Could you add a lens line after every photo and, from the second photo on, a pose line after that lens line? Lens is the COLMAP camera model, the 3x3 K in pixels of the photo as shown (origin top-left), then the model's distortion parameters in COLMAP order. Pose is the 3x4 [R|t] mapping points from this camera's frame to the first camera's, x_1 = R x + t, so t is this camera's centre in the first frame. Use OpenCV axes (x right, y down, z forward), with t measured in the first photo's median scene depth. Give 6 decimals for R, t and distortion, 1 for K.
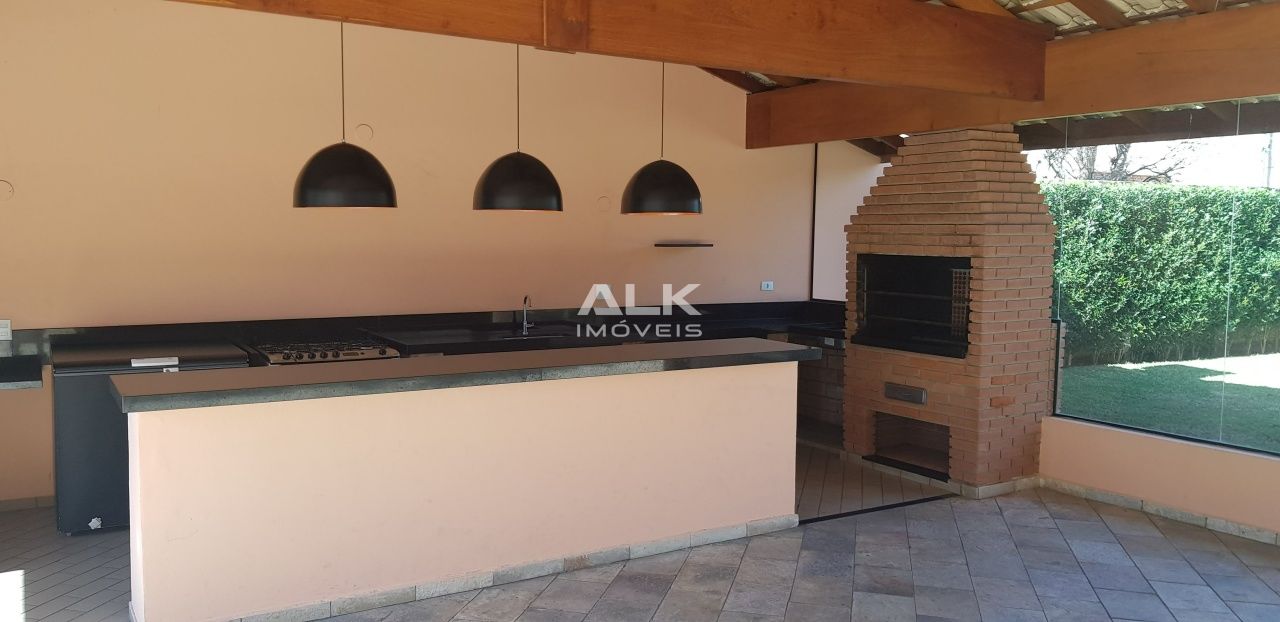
lens RADIAL K [[989.6, 0, 627.4], [0, 989.6, 303.7], [0, 0, 1]] dist [0.108672, -0.194723]
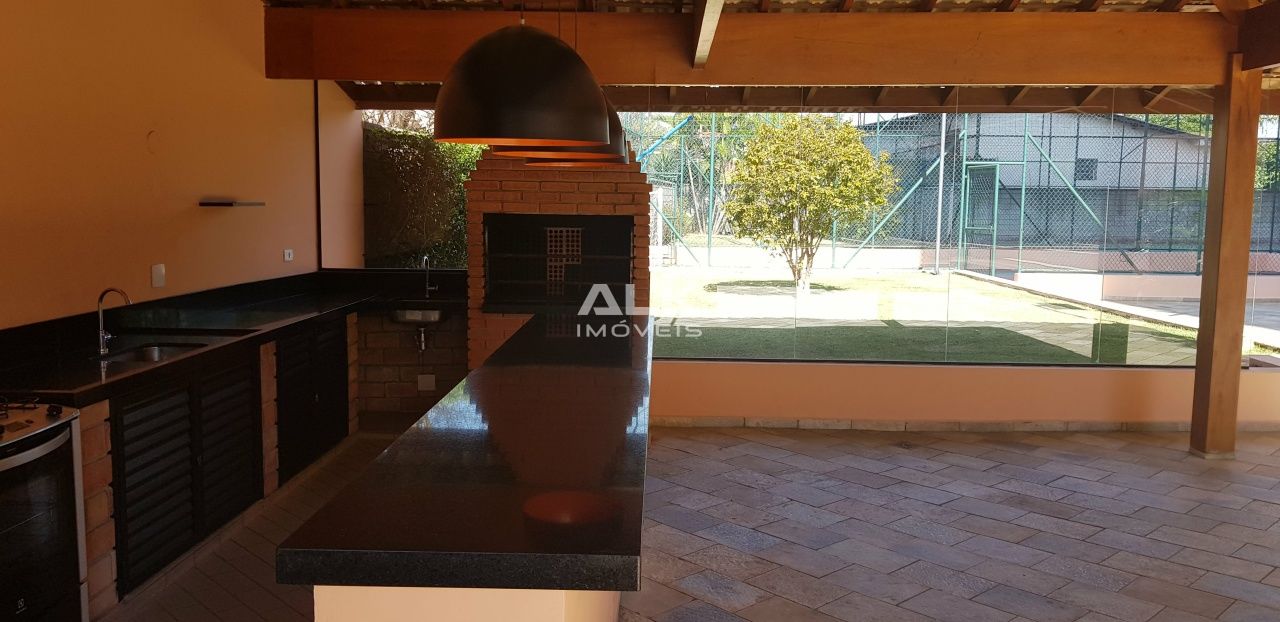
lens RADIAL K [[989.6, 0, 627.4], [0, 989.6, 303.7], [0, 0, 1]] dist [0.108672, -0.194723]
pose [[0.547516, -0.091036, 0.831828, -0.401528], [0.054408, 0.995834, 0.073173, -0.024425], [-0.835024, 0.005195, 0.550189, 0.355155]]
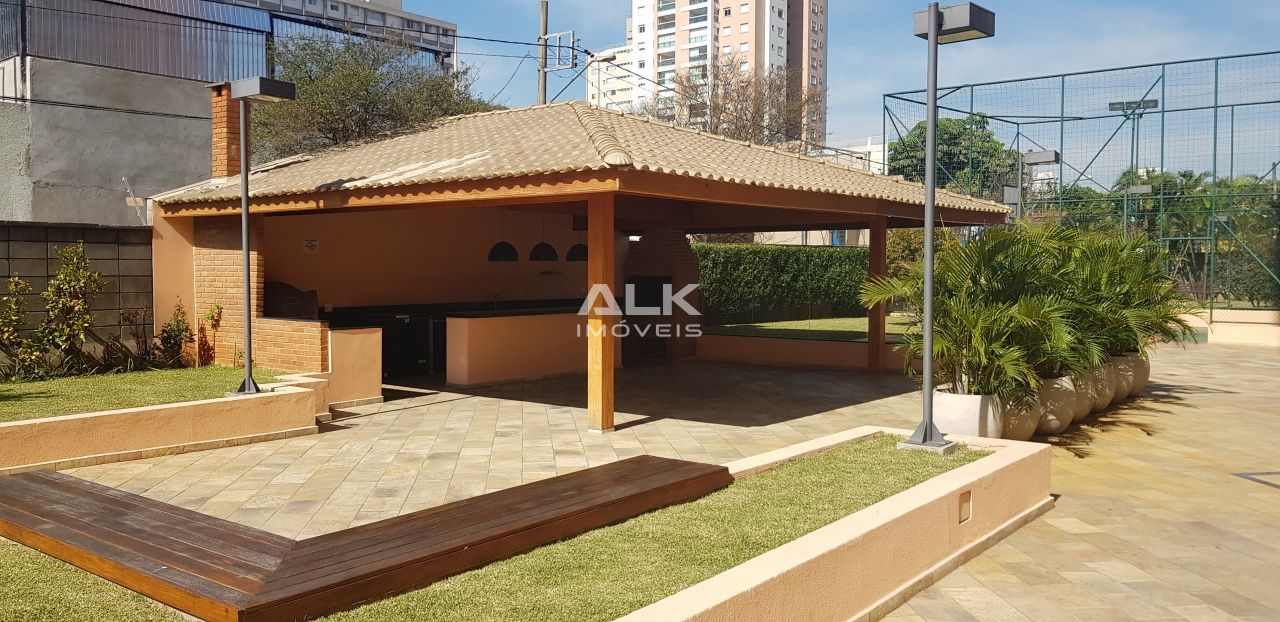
lens RADIAL K [[989.6, 0, 627.4], [0, 989.6, 303.7], [0, 0, 1]] dist [0.108672, -0.194723]
pose [[0.939695, -0.021001, 0.341368, -0.562103], [0.032228, 0.999109, -0.027250, 0.079838], [-0.340492, 0.036608, 0.939535, -1.210978]]
